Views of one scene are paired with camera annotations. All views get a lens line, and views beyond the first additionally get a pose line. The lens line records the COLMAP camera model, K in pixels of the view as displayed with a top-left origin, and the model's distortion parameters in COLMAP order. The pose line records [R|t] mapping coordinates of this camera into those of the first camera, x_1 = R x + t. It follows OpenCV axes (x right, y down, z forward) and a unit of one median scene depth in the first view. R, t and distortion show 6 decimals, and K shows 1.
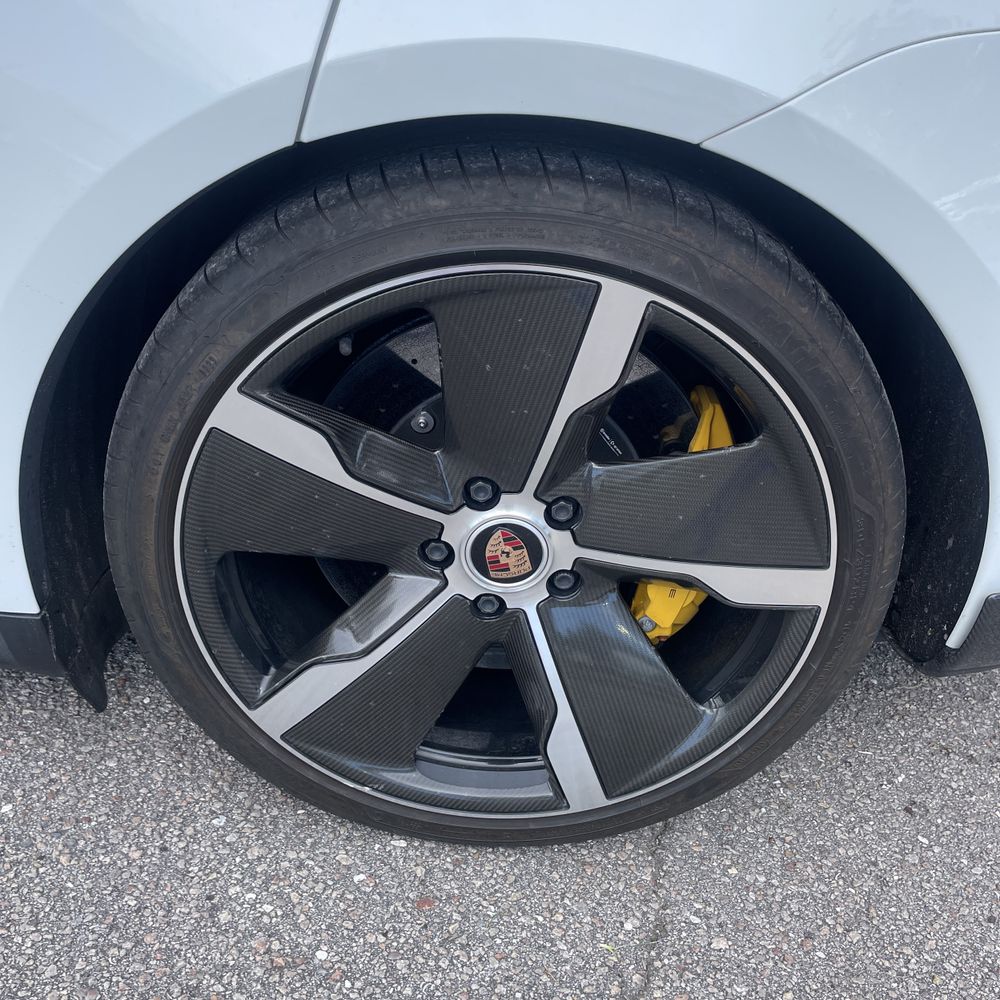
lens RADIAL K [[999.0, 0, 502.0], [0, 999.0, 490.2], [0, 0, 1]] dist [0.010542, 0.000000]
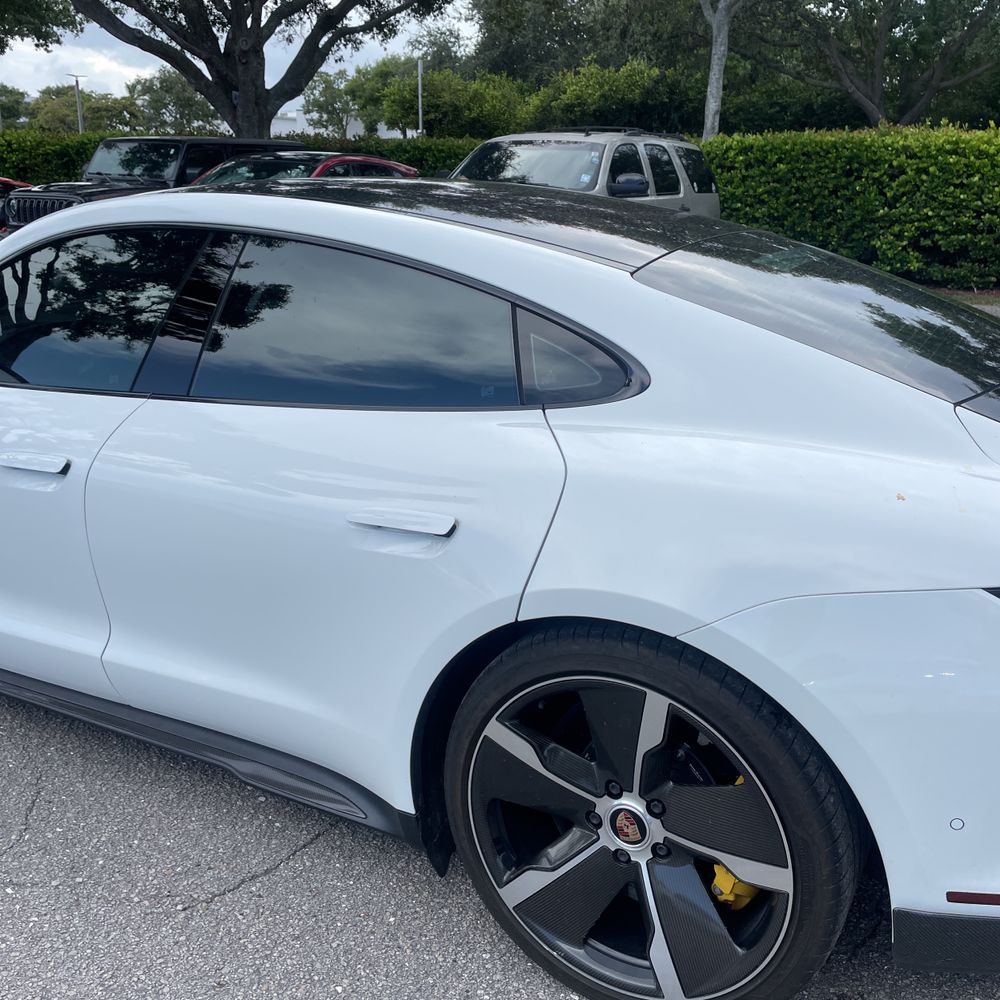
lens RADIAL K [[999.0, 0, 497.1], [0, 999.0, 495.8], [0, 0, 1]] dist [0.010542, 0.000000]
pose [[0.857496, 0.017996, -0.514176, 0.731505], [-0.157637, 0.960512, -0.229275, -0.060450], [0.489747, 0.277655, 0.826472, -0.800653]]
